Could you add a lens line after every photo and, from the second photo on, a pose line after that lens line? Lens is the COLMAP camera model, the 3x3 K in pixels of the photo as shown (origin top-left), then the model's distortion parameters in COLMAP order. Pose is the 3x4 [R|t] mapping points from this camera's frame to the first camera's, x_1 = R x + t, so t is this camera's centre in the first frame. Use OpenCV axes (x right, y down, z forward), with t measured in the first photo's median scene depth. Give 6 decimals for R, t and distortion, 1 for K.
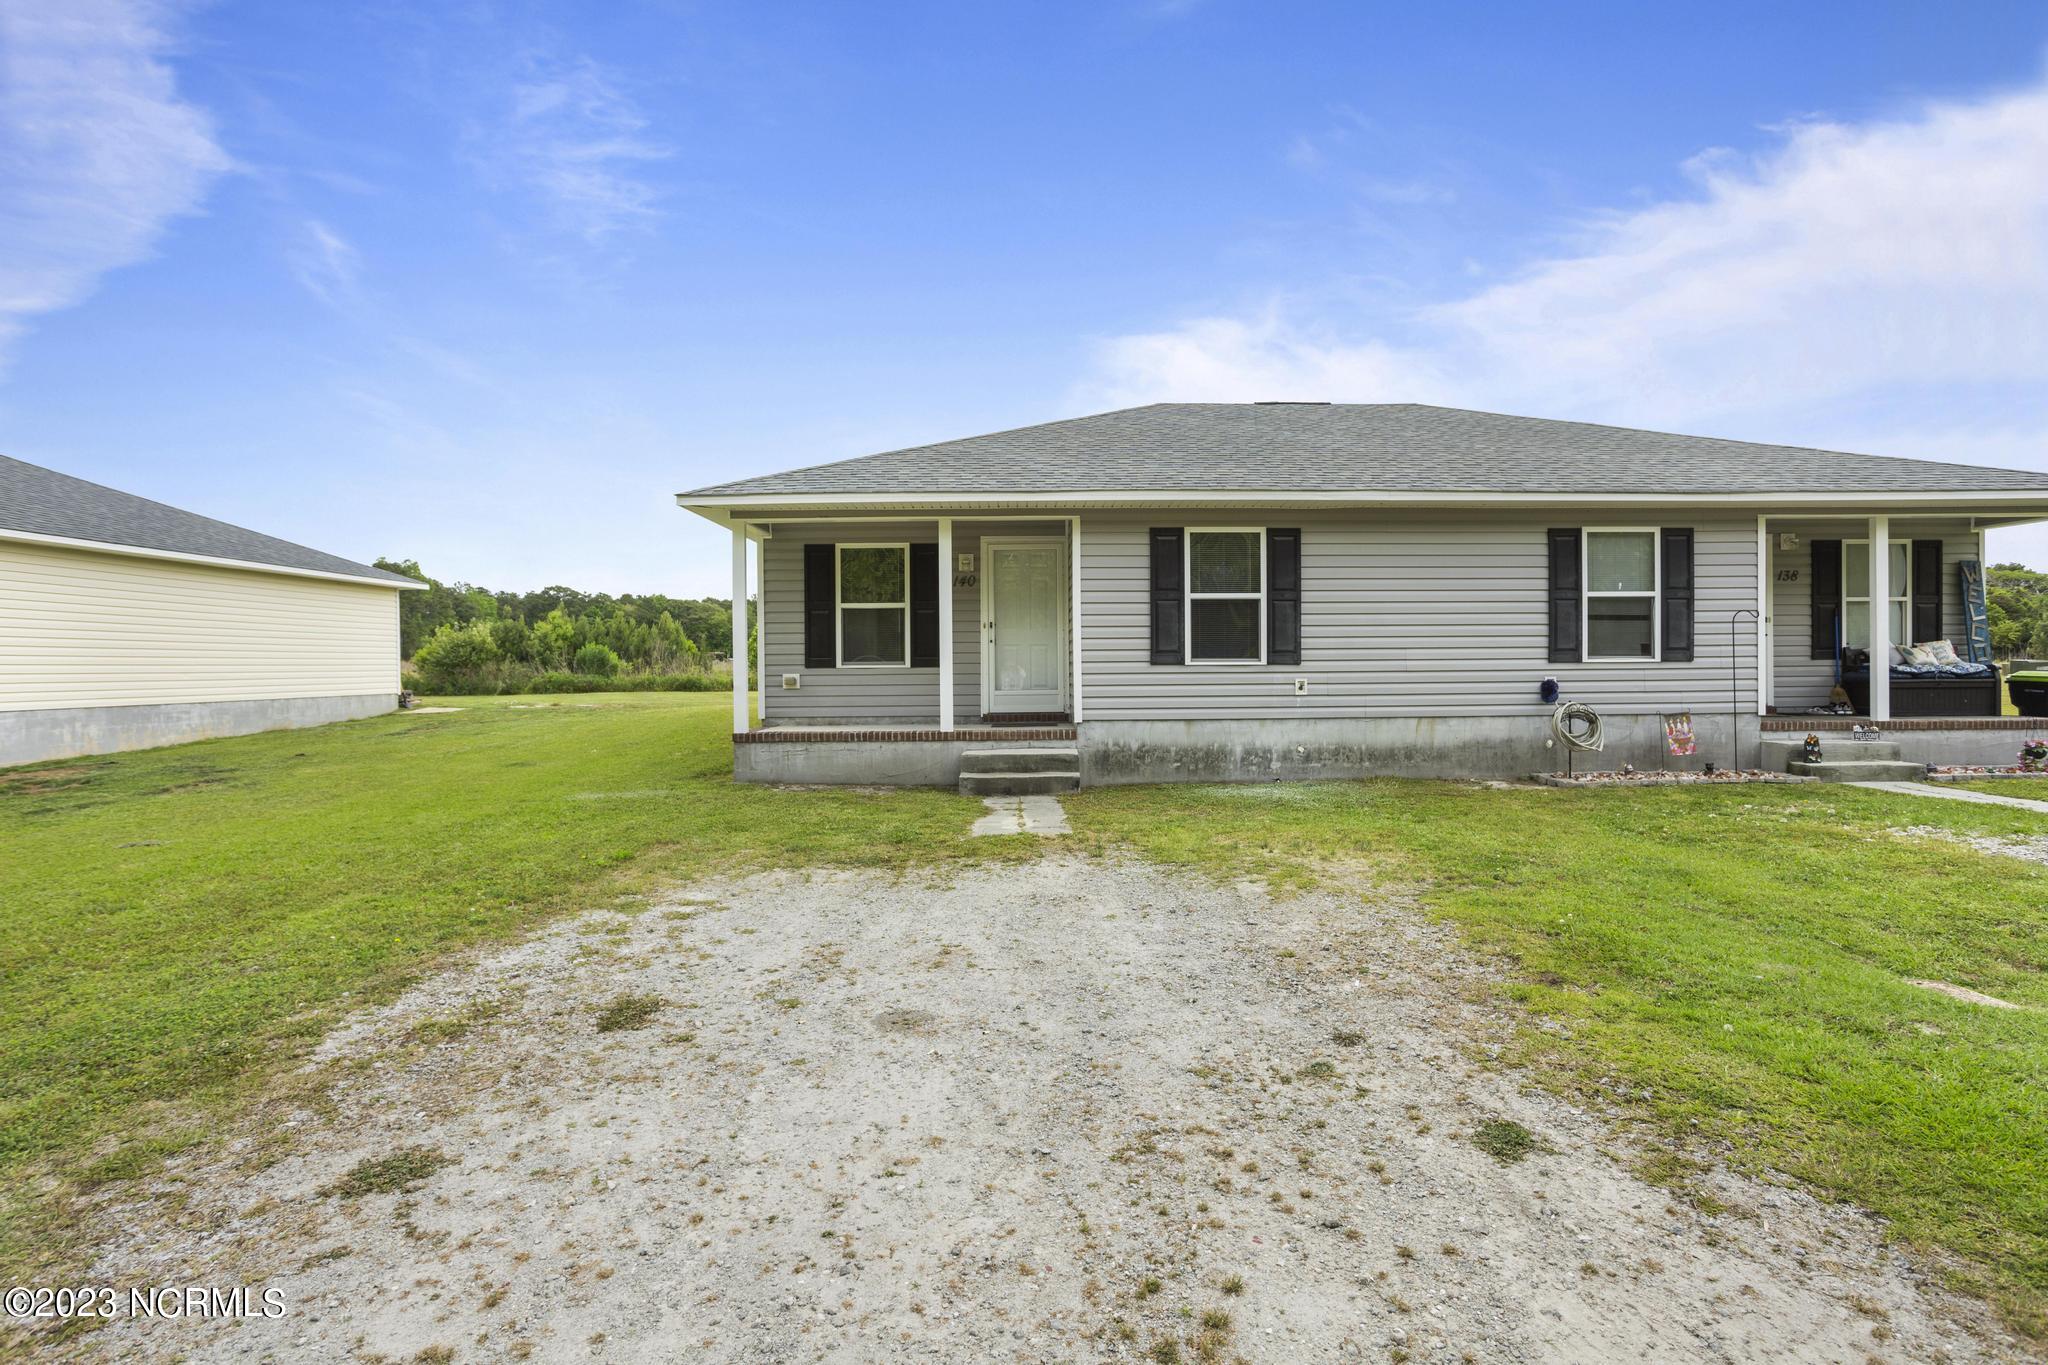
lens RADIAL K [[999.5, 0, 1020.8], [0, 999.5, 670.9], [0, 0, 1]] dist [-0.050005, 0.027534]
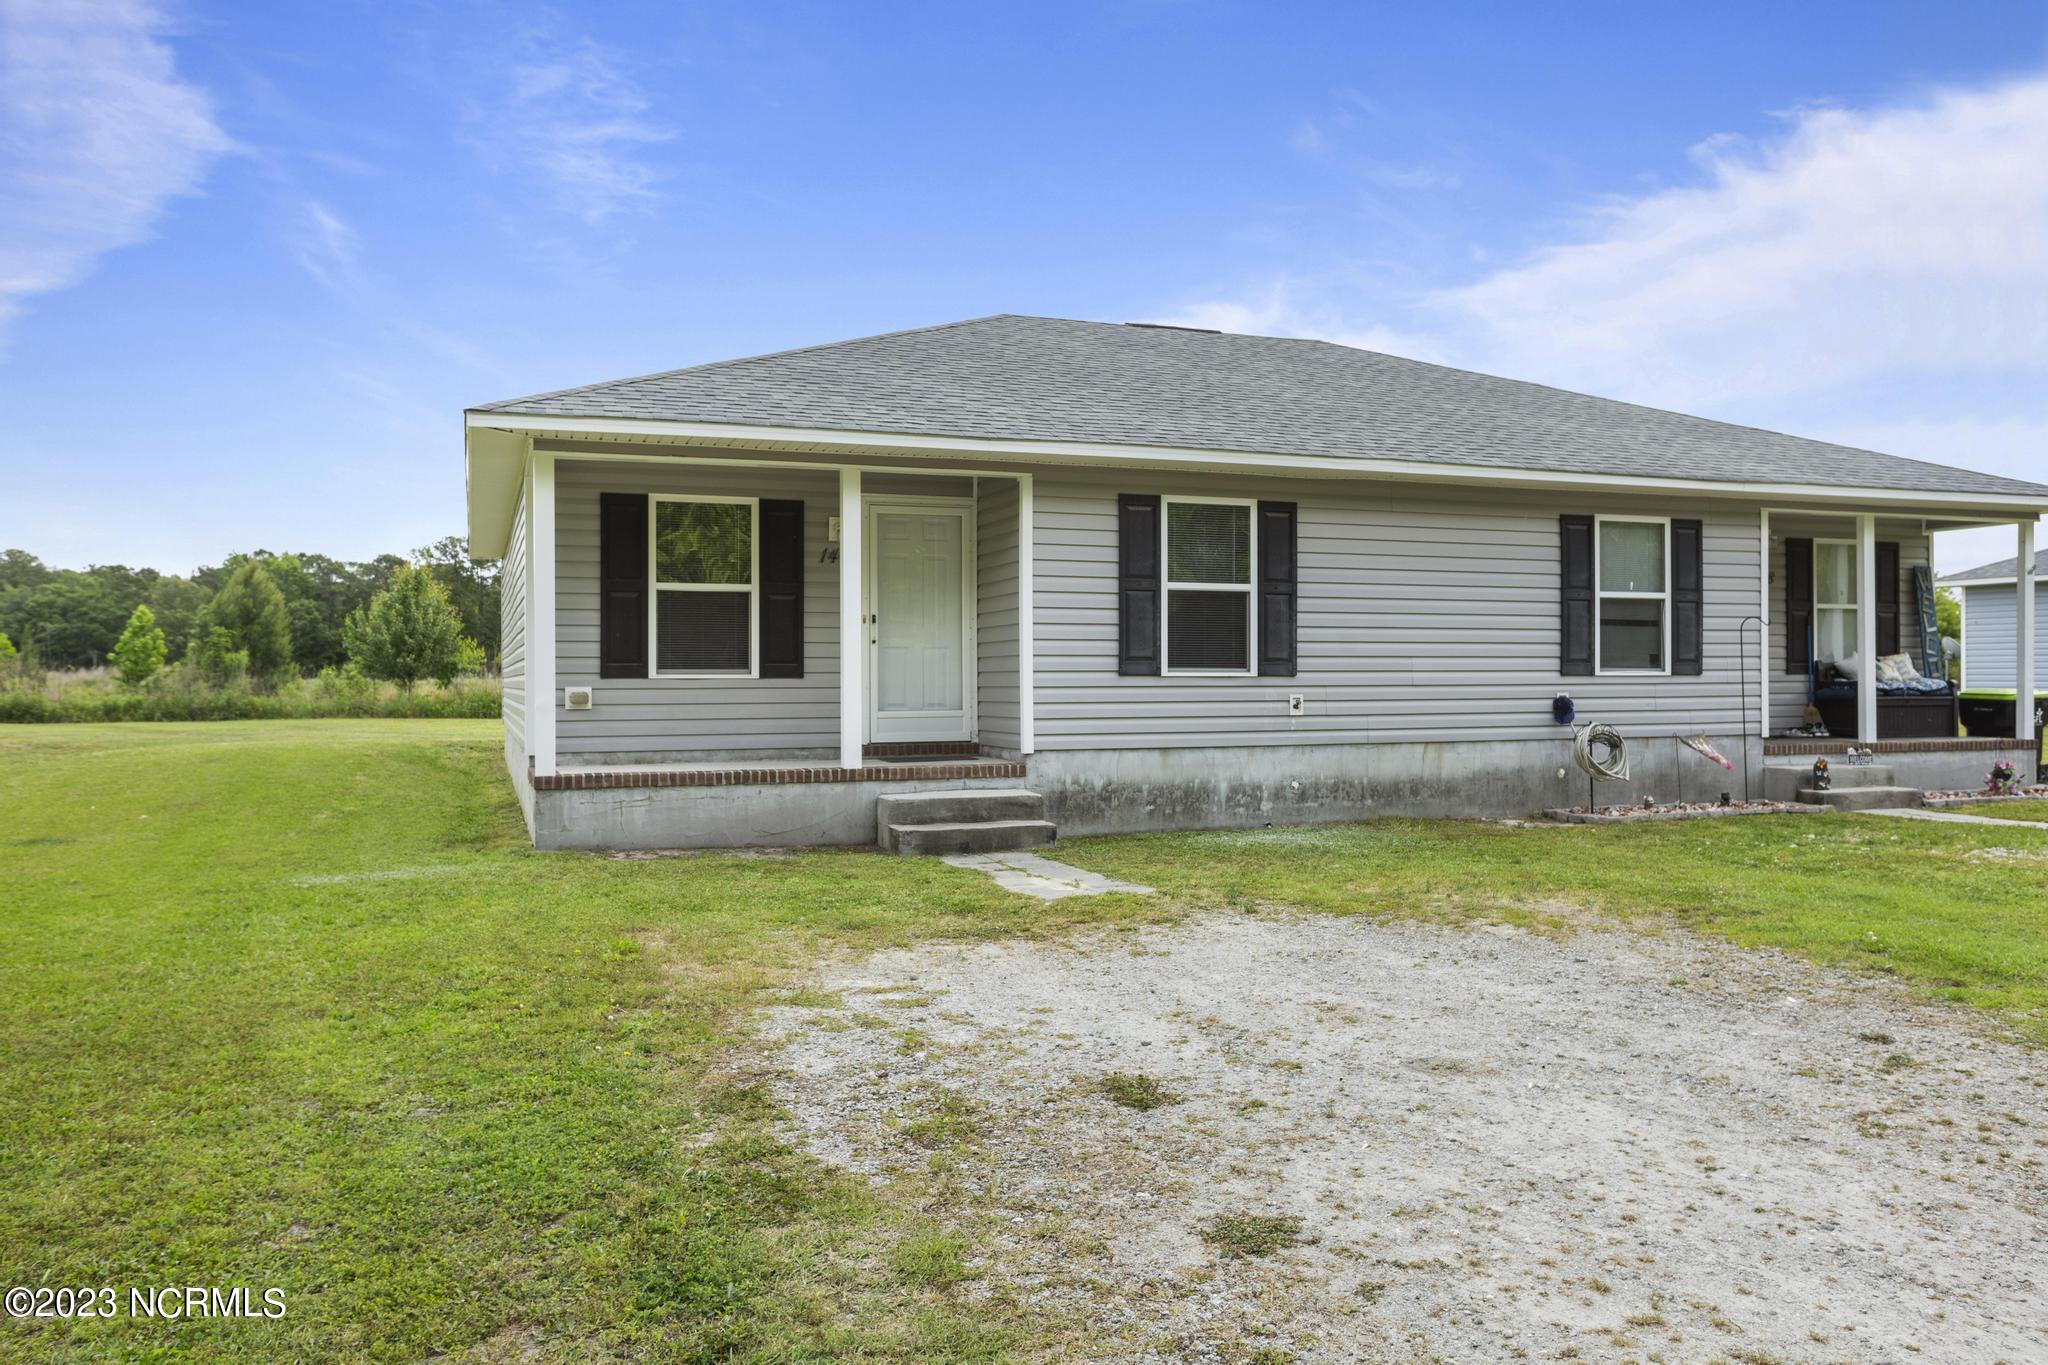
lens RADIAL K [[1520.5, 0, 1024.2], [0, 1520.5, 678.7], [0, 0, 1]] dist [-0.009485, 0.019517]
pose [[0.943192, 0.004797, 0.332213, -0.317700], [-0.002396, 0.999968, -0.007637, 0.004972], [-0.332239, 0.006407, 0.943173, -0.056973]]
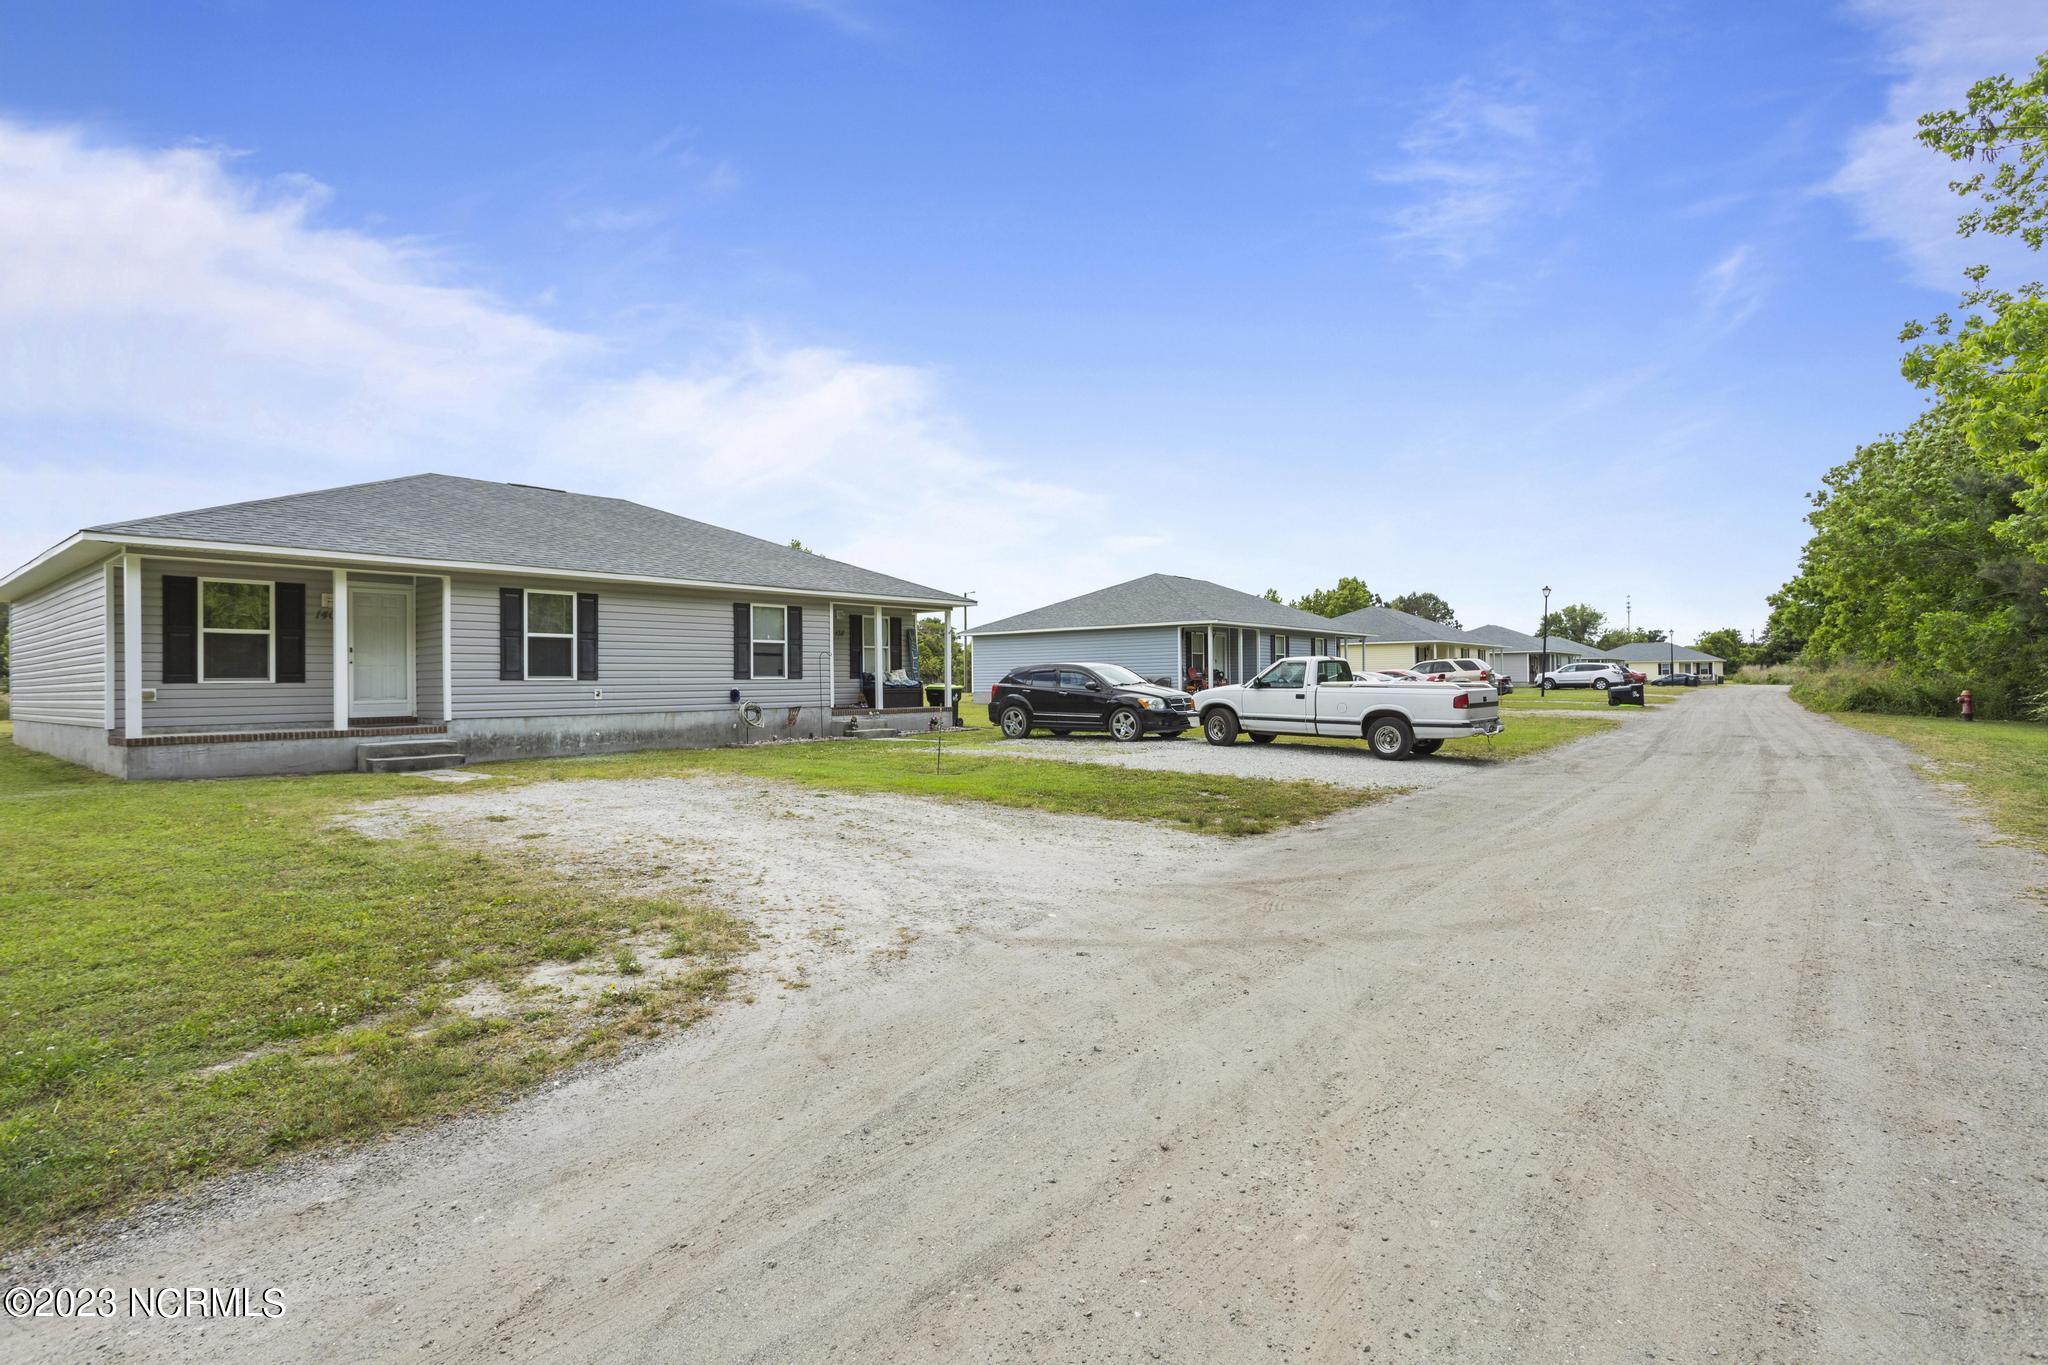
lens RADIAL K [[999.5, 0, 1028.7], [0, 999.5, 672.6], [0, 0, 1]] dist [-0.050005, 0.027534]
pose [[0.634986, 0.007998, 0.772482, -0.500684], [0.011308, 0.999743, -0.019646, 0.019996], [-0.772441, 0.021210, 0.634733, -0.528658]]
